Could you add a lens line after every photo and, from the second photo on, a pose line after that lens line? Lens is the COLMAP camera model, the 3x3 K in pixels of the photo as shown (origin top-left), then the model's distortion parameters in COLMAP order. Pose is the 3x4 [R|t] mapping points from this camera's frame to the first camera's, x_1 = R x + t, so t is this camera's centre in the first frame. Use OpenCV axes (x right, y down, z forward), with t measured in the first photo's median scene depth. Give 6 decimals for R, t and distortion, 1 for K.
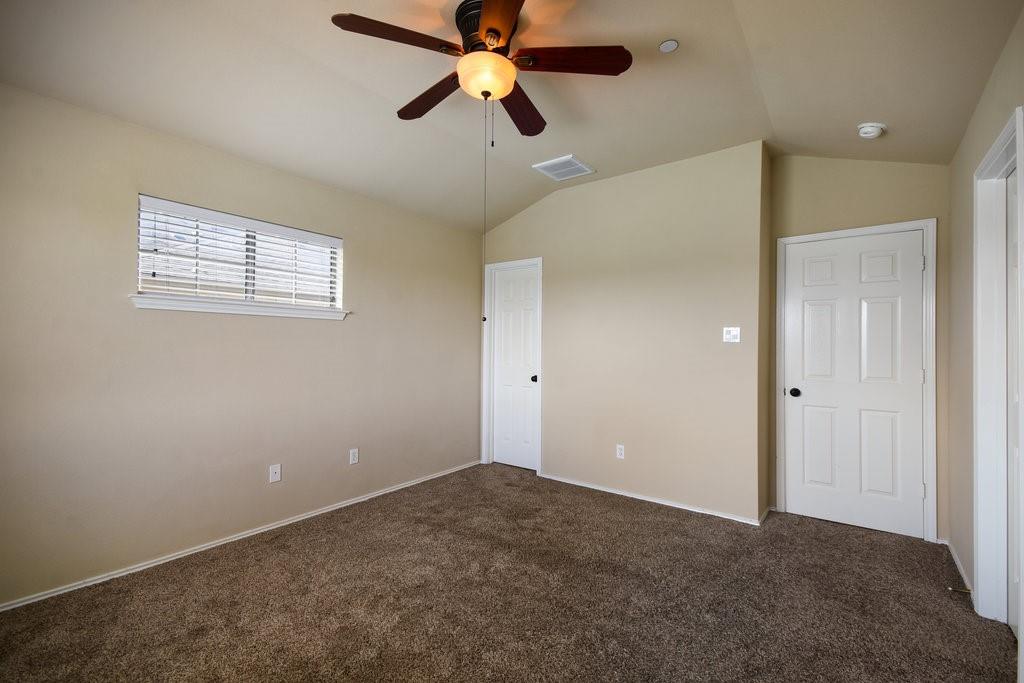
lens RADIAL K [[445.5, 0, 513.1], [0, 445.5, 343.3], [0, 0, 1]] dist [-0.002213, -0.001297]
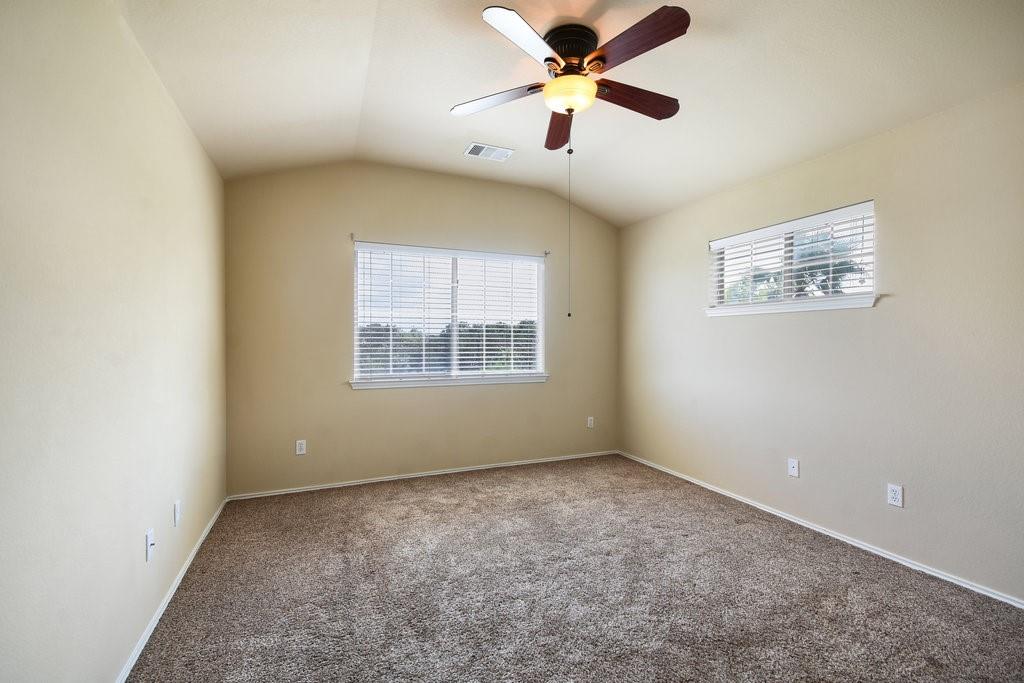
lens RADIAL K [[445.5, 0, 513.8], [0, 445.5, 342.5], [0, 0, 1]] dist [-0.002213, -0.001297]
pose [[-0.509614, -0.006384, -0.860379, 0.667706], [0.002376, 0.999958, -0.008828, 0.017264], [0.860400, -0.006543, -0.509578, 0.987546]]
